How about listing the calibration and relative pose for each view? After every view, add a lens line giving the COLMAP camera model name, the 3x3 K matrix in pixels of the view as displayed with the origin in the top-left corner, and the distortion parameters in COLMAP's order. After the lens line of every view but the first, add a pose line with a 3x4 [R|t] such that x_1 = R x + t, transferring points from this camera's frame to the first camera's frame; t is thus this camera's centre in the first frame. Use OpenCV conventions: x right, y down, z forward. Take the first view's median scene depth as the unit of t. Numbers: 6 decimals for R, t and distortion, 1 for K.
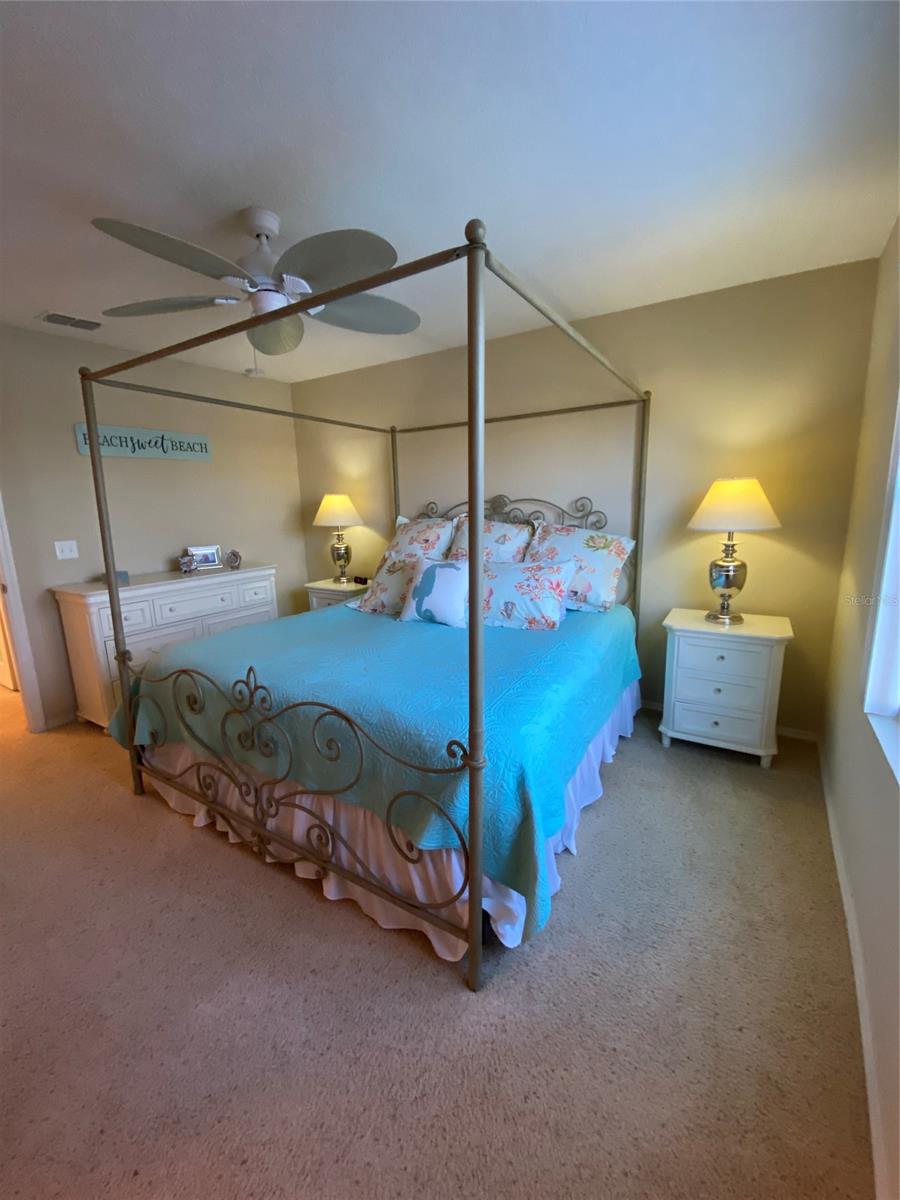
lens RADIAL K [[487.0, 0, 448.2], [0, 487.0, 592.1], [0, 0, 1]] dist [0.033794, -0.025682]
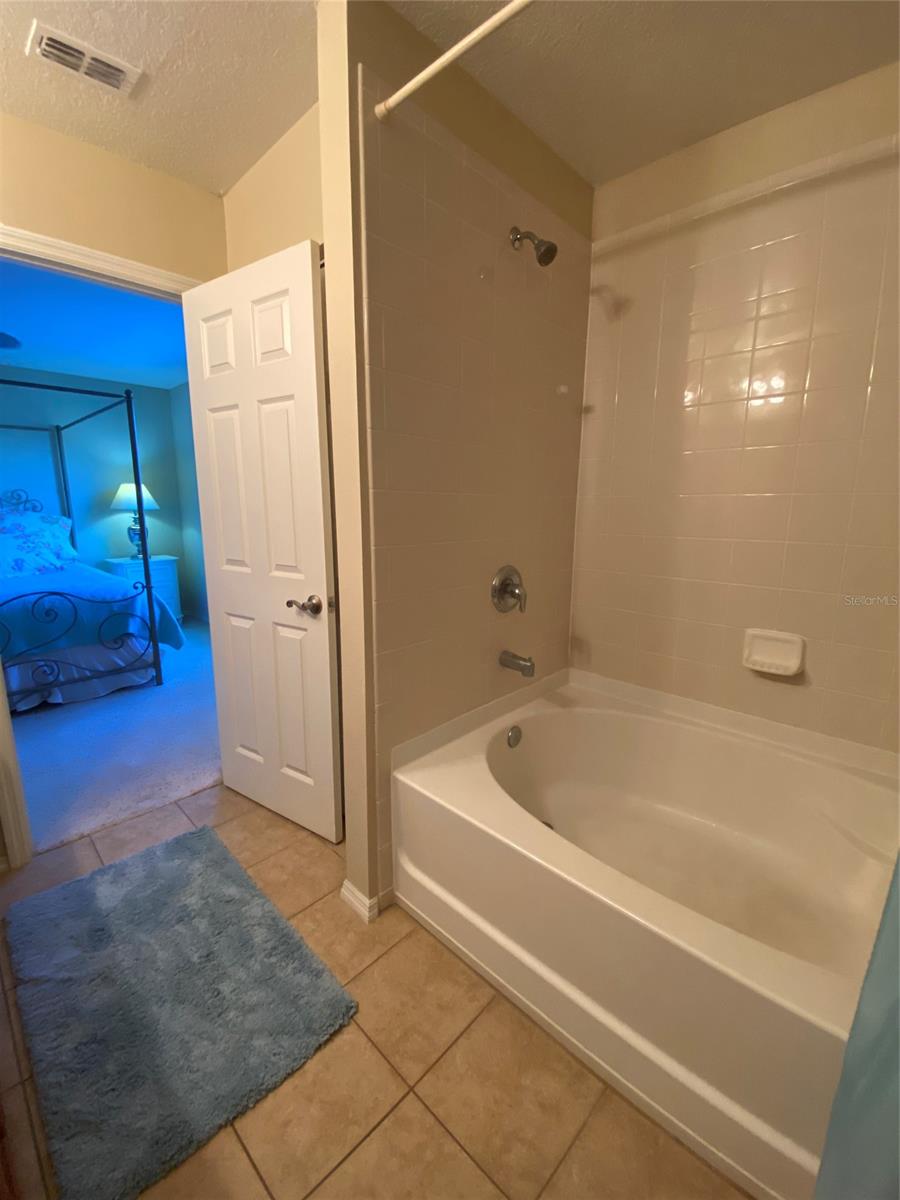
lens RADIAL K [[487.0, 0, 448.2], [0, 487.0, 592.1], [0, 0, 1]] dist [0.033794, -0.025682]
pose [[0.193538, -0.153740, 0.968972, -1.059247], [0.178832, 0.976628, 0.119235, 0.170946], [-0.964656, 0.150207, 0.216508, -0.531428]]
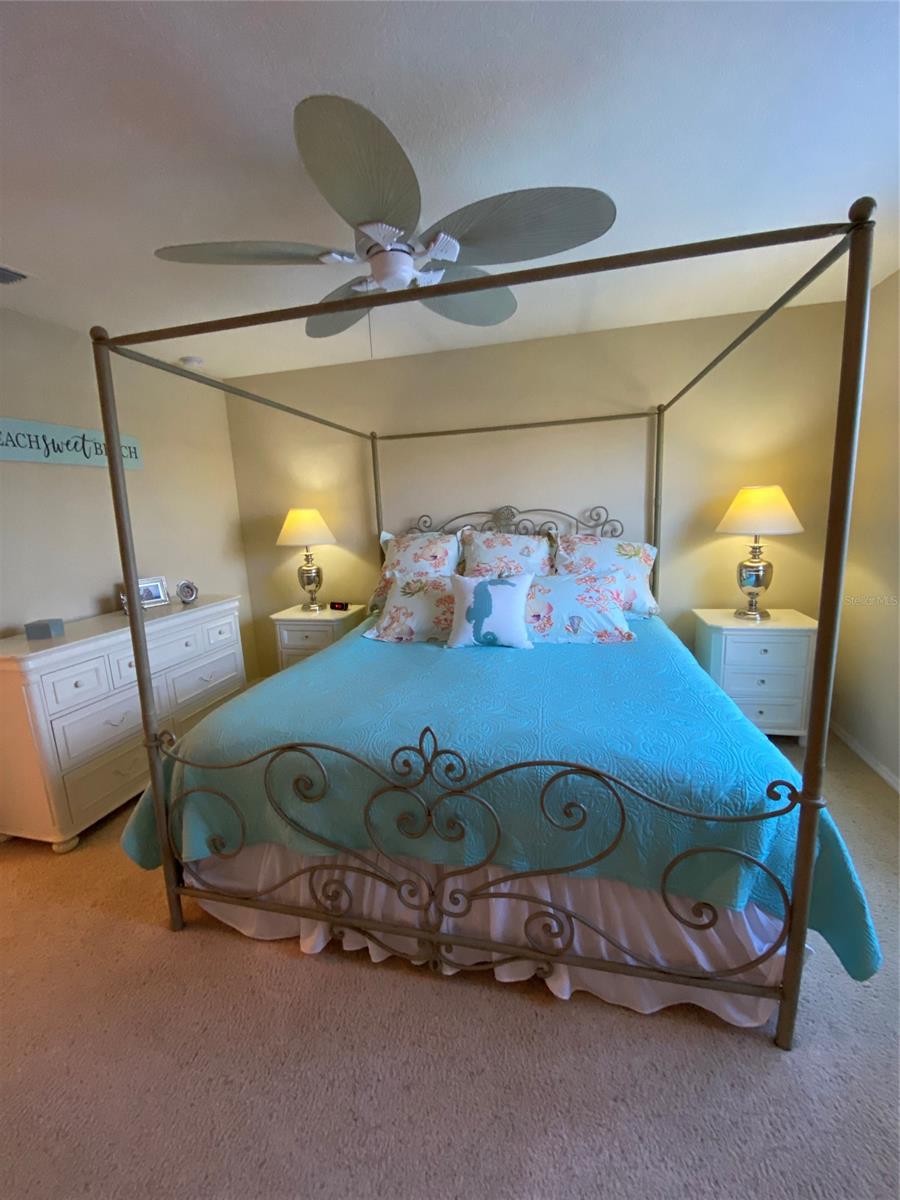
lens RADIAL K [[487.0, 0, 448.2], [0, 487.0, 592.1], [0, 0, 1]] dist [0.033794, -0.025682]
pose [[0.949772, -0.070199, 0.304968, -0.399727], [0.078117, 0.996848, -0.013820, -0.033156], [-0.303036, 0.036949, 0.952262, 0.164568]]
